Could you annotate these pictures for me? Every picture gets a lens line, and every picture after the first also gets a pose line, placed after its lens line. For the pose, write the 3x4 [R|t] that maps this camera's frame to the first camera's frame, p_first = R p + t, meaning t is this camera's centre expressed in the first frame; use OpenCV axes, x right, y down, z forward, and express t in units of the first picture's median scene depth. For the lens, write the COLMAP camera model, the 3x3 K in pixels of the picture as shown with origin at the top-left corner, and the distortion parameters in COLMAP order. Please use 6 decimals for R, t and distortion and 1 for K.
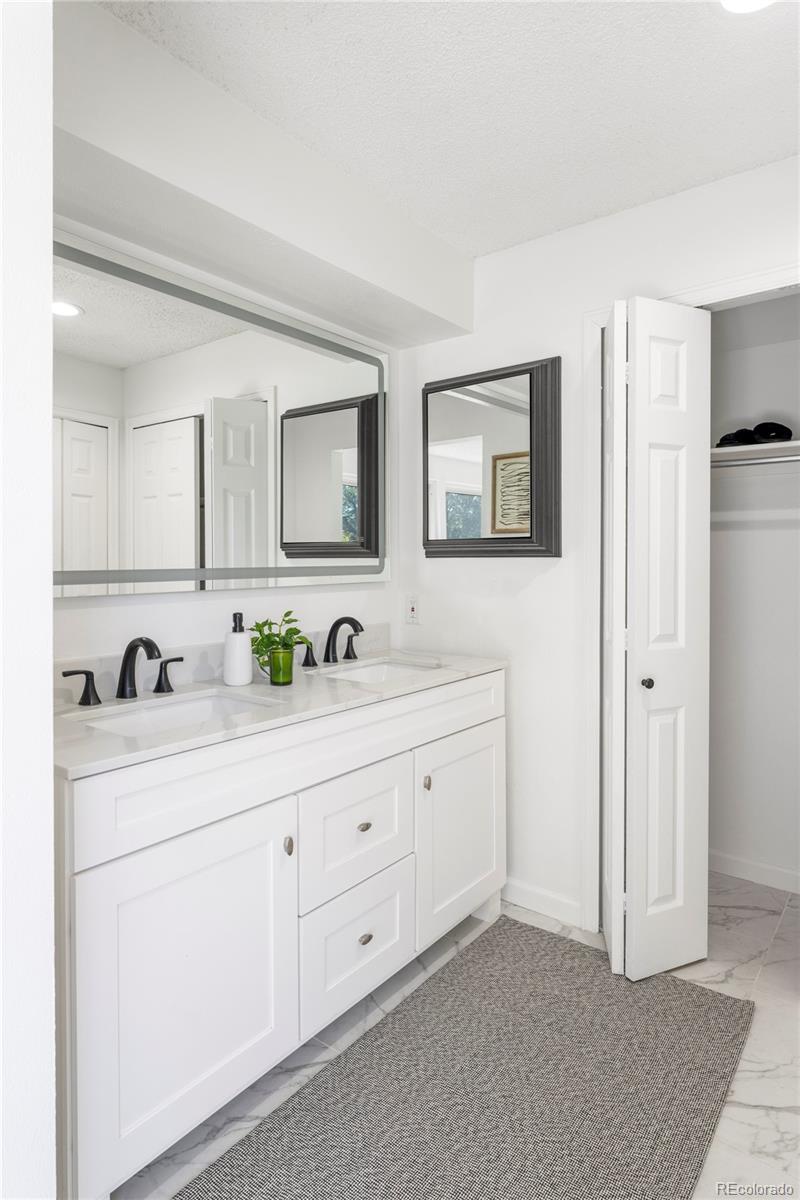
lens RADIAL K [[681.9, 0, 401.5], [0, 681.9, 567.6], [0, 0, 1]] dist [0.000345, 0.002694]
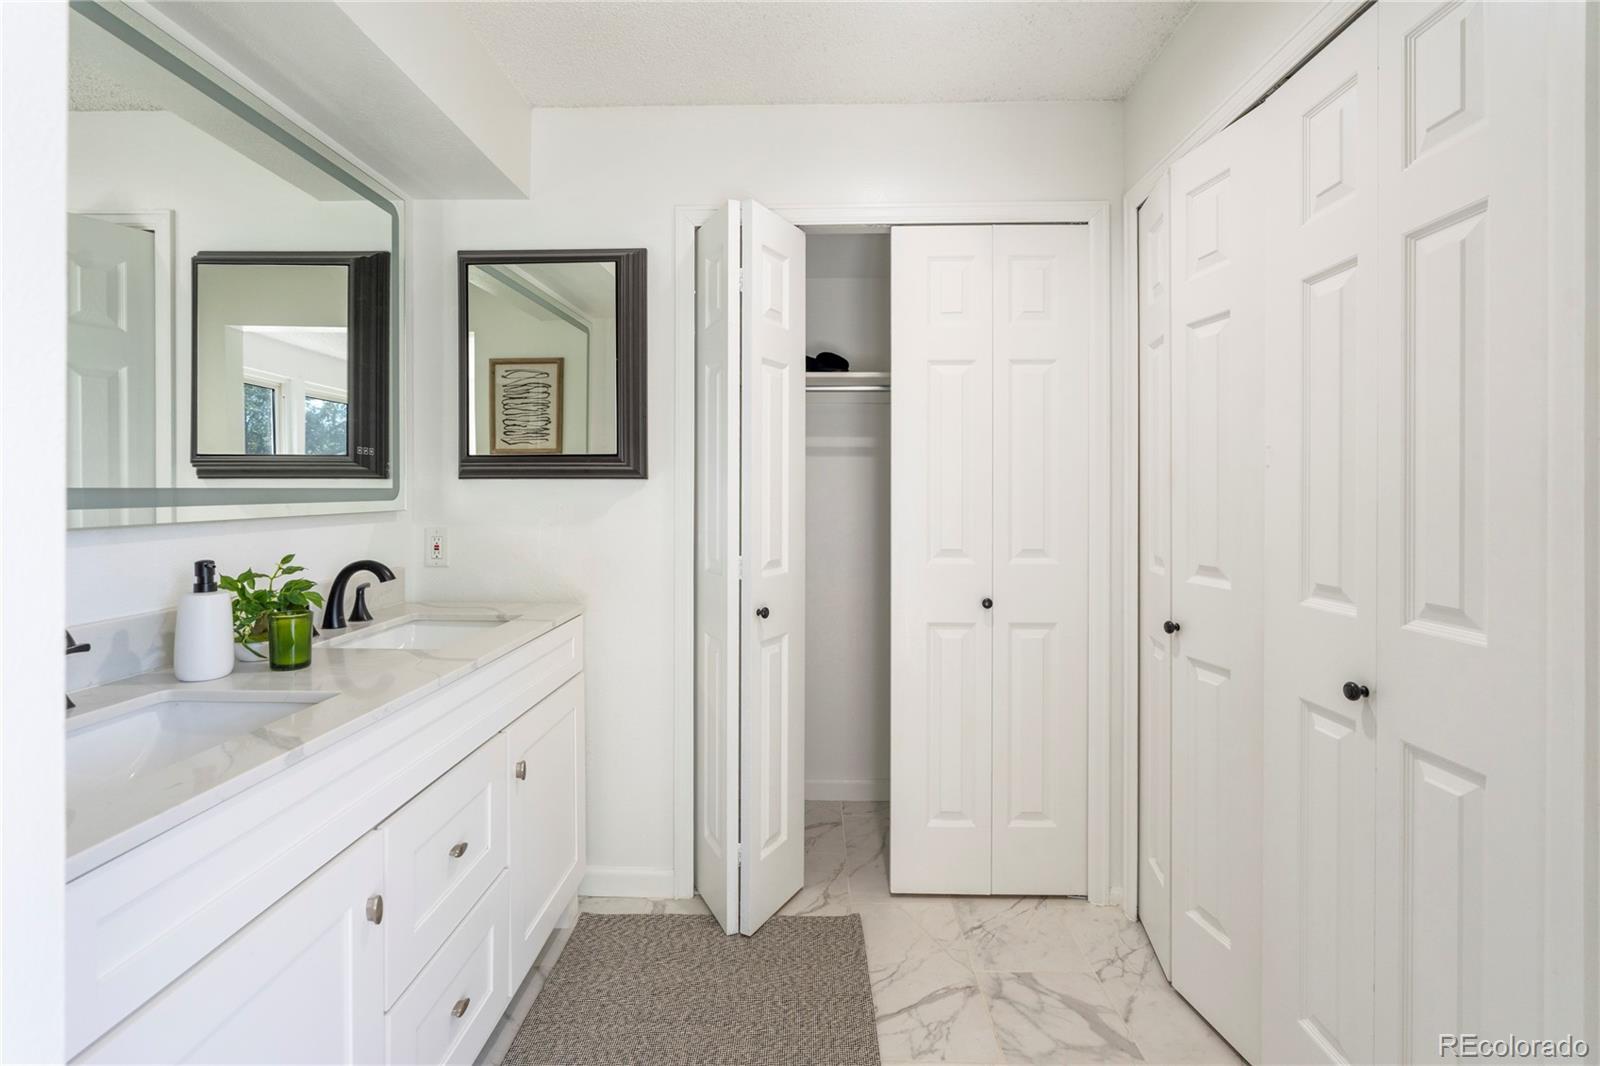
lens RADIAL K [[739.3, 0, 803.7], [0, 739.3, 495.9], [0, 0, 1]] dist [-0.001304, 0.000540]
pose [[0.803425, 0.000225, 0.595406, -0.172251], [0.003882, 0.999977, -0.005615, 0.012238], [-0.595393, 0.006823, 0.803405, 0.125703]]
